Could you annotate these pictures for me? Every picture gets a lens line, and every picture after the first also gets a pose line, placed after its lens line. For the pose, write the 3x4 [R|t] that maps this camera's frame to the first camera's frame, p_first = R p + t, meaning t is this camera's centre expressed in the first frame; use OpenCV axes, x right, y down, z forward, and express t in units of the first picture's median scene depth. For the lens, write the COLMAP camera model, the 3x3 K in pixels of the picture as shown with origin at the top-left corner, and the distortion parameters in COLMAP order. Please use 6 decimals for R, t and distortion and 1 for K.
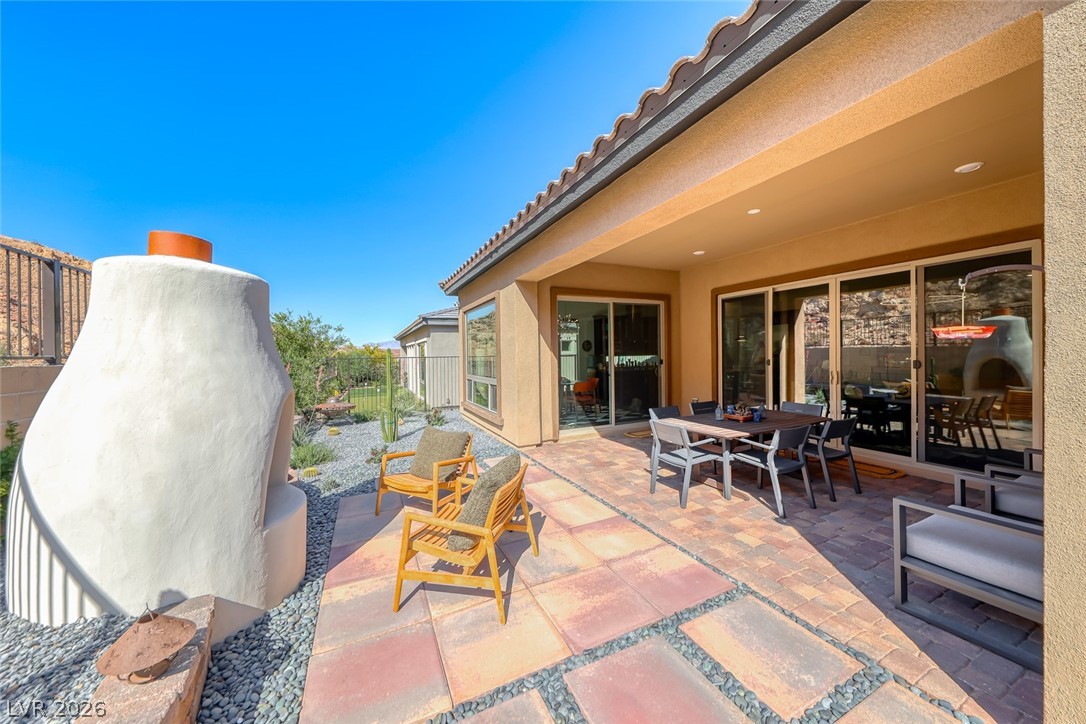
lens RADIAL K [[372.3, 0, 542.9], [0, 372.3, 357.5], [0, 0, 1]] dist [0.016537, -0.003453]
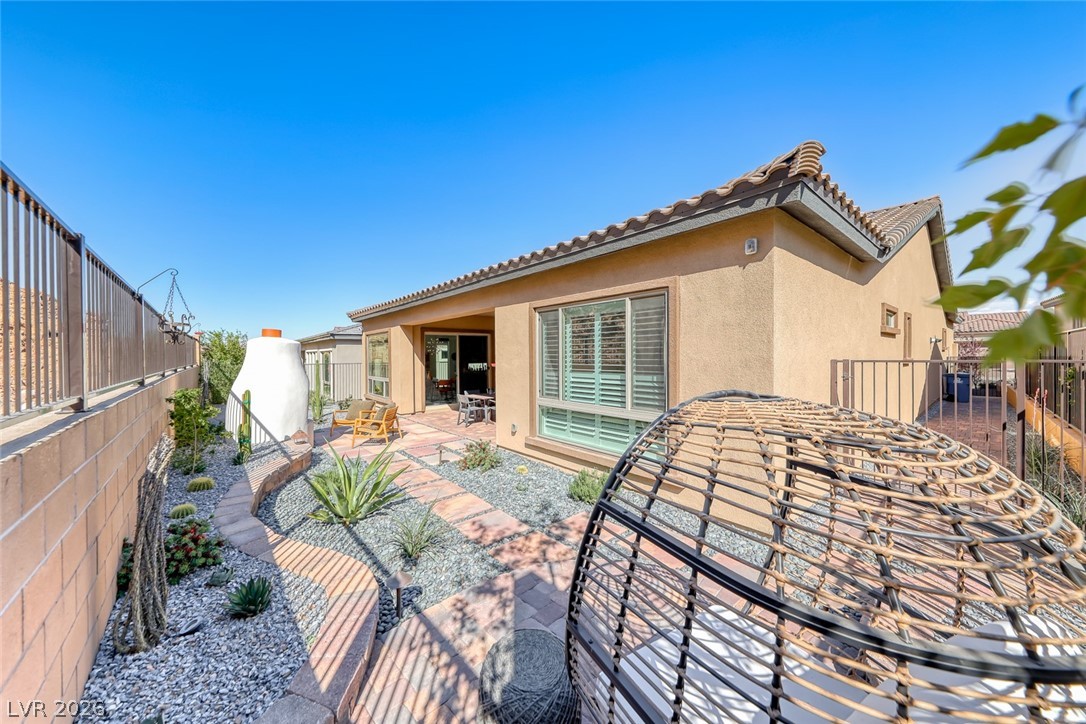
lens RADIAL K [[372.3, 0, 542.8], [0, 372.3, 360.3], [0, 0, 1]] dist [0.016537, -0.003453]
pose [[0.967255, 0.003414, 0.253782, 0.143588], [-0.004224, 0.999988, 0.002647, -0.037677], [-0.253770, -0.003633, 0.967258, -0.971274]]
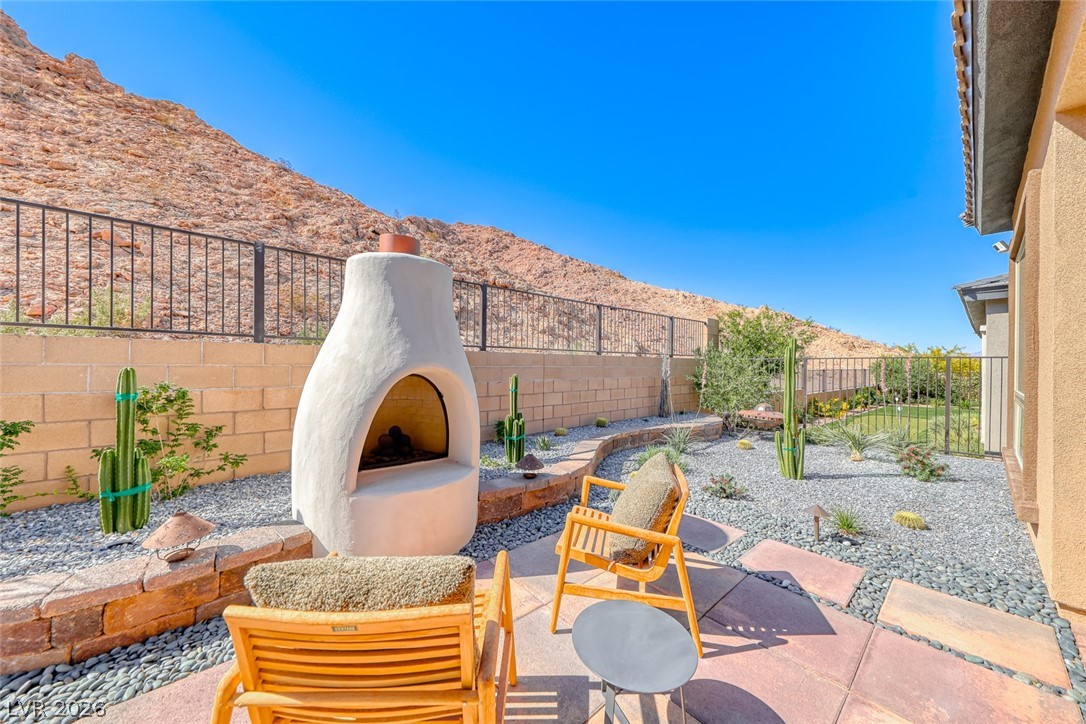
lens RADIAL K [[372.3, 0, 540.6], [0, 372.3, 363.1], [0, 0, 1]] dist [0.016537, -0.003453]
pose [[0.260276, 0.012521, -0.965453, 0.141123], [-0.020411, 0.999764, 0.007464, 0.029678], [0.965319, 0.017763, 0.260470, 0.462889]]
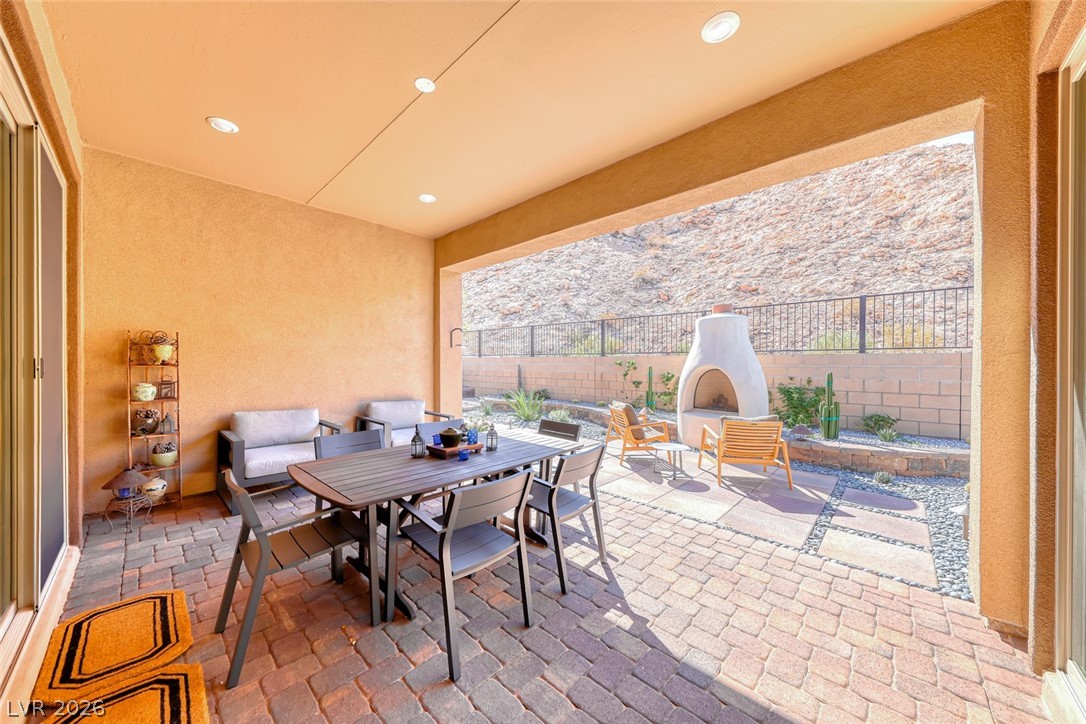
lens RADIAL K [[372.3, 0, 541.7], [0, 372.3, 362.5], [0, 0, 1]] dist [0.016537, -0.003453]
pose [[-0.935223, 0.017259, -0.353637, 0.458835], [0.012434, 0.999796, 0.015911, 0.008912], [0.353840, 0.010483, -0.935247, 1.213331]]
